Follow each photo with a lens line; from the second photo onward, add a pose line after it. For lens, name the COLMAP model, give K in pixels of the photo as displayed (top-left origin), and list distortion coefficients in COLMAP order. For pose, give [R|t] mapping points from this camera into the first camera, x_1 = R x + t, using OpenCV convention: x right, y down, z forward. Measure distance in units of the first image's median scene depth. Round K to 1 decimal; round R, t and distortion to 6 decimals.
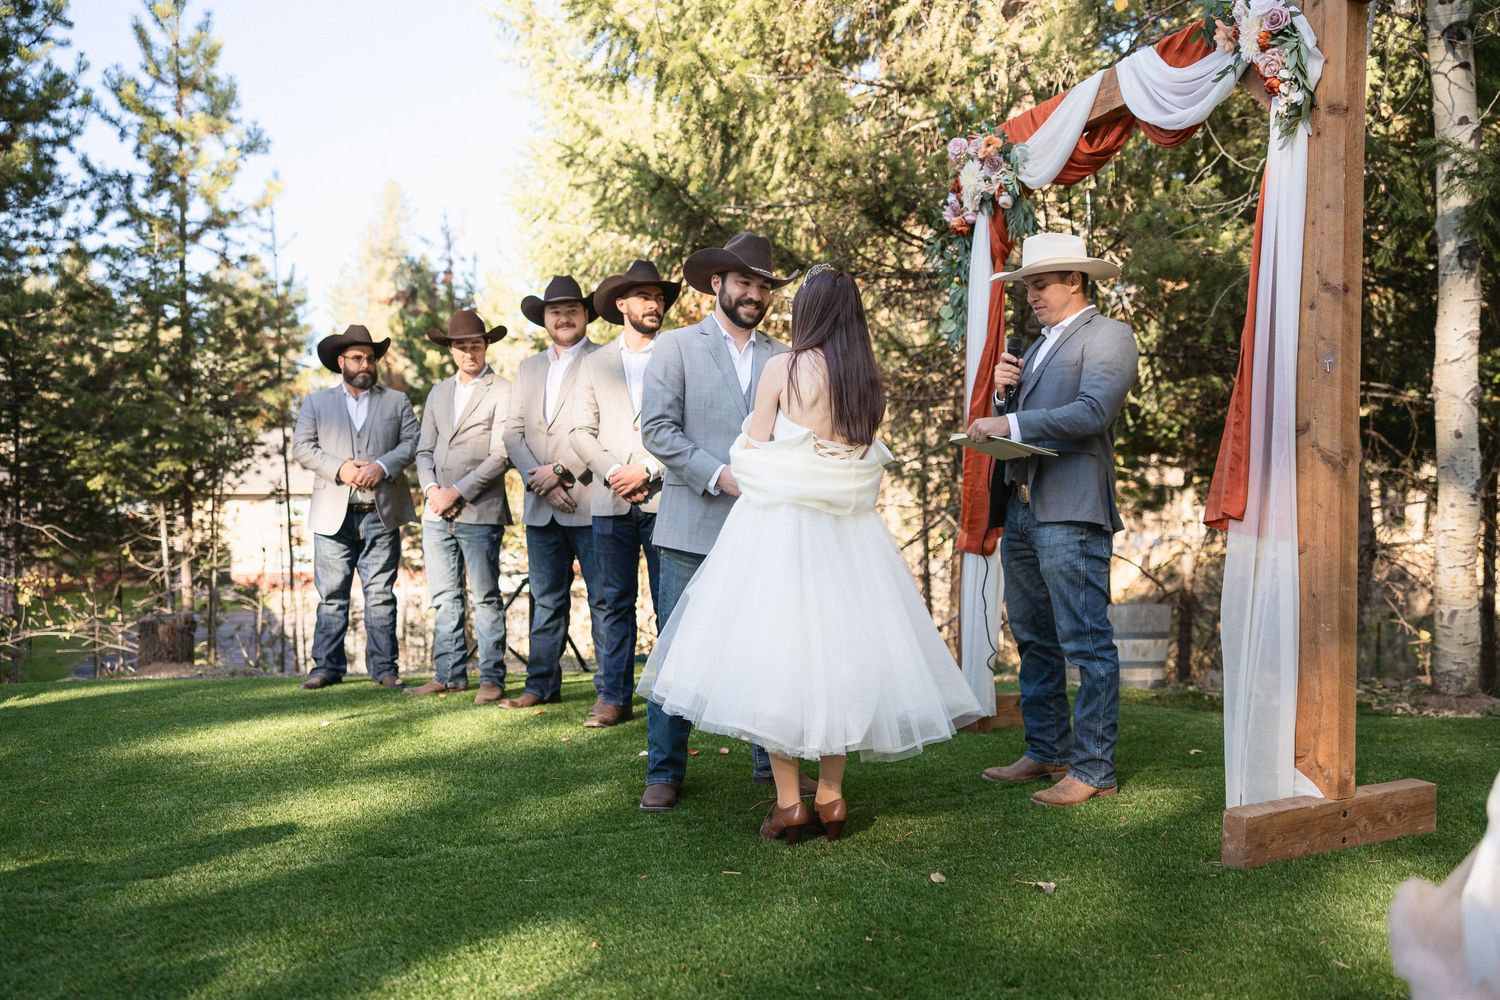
lens RADIAL K [[1282.9, 0, 750.0], [0, 1282.9, 500.0], [0, 0, 1]] dist [-0.029916, -0.000751]
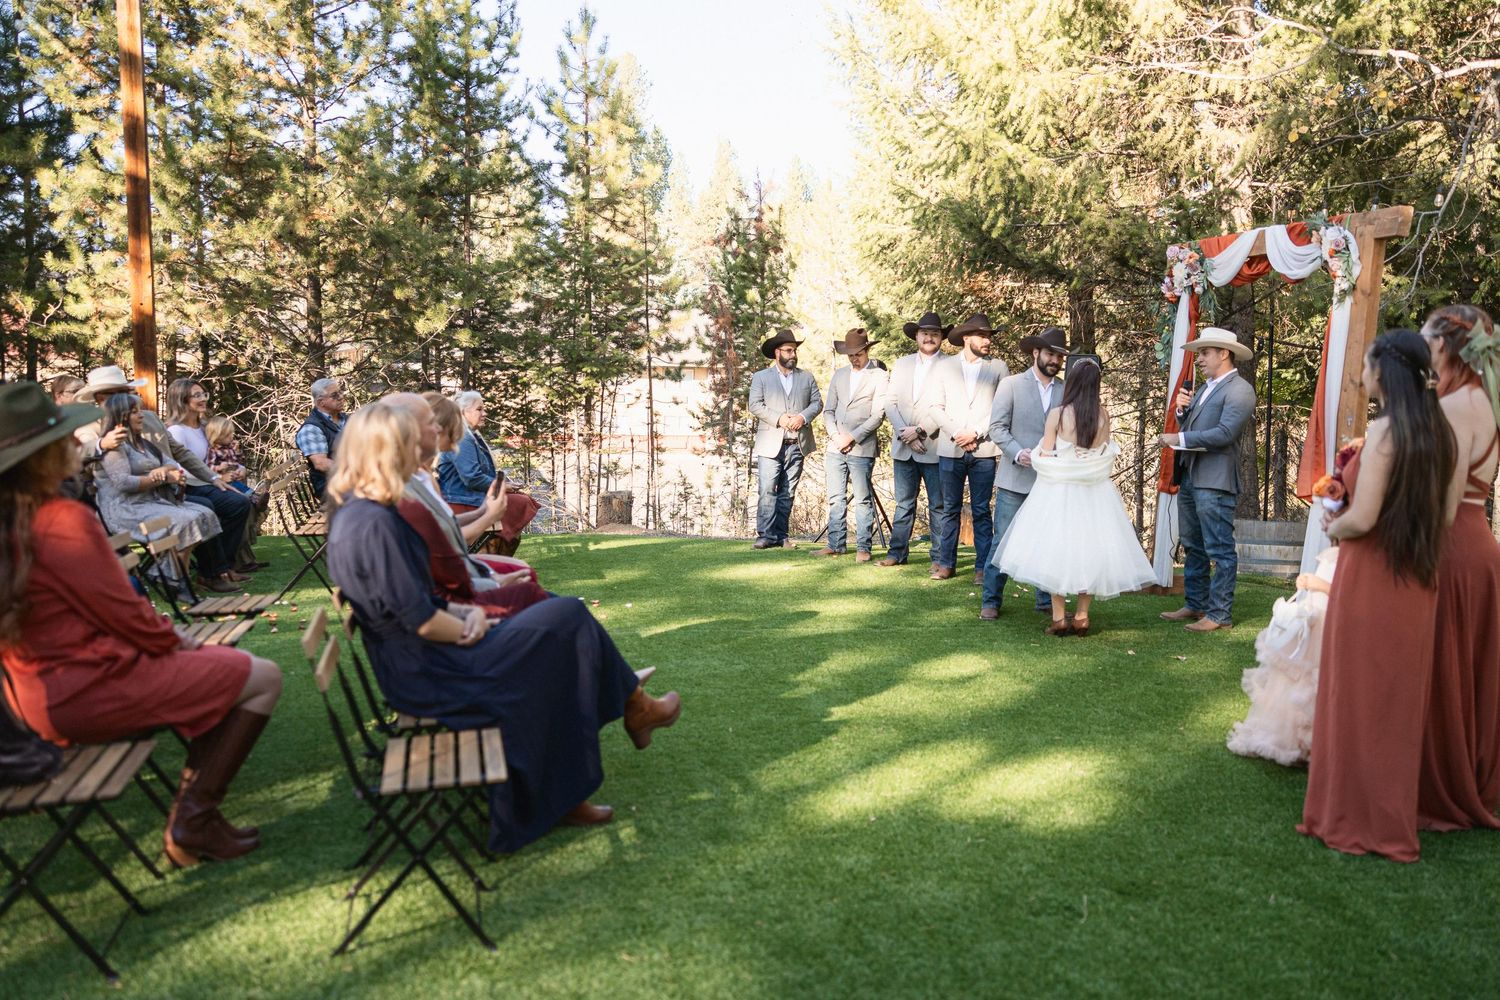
lens RADIAL K [[1234.4, 0, 750.0], [0, 1234.4, 500.0], [0, 0, 1]] dist [-0.012468, 0.004274]
pose [[0.984616, 0.051469, -0.166981, -0.088091], [-0.034604, 0.994143, 0.102381, -0.088795], [0.171272, -0.095028, 0.980630, -0.645313]]
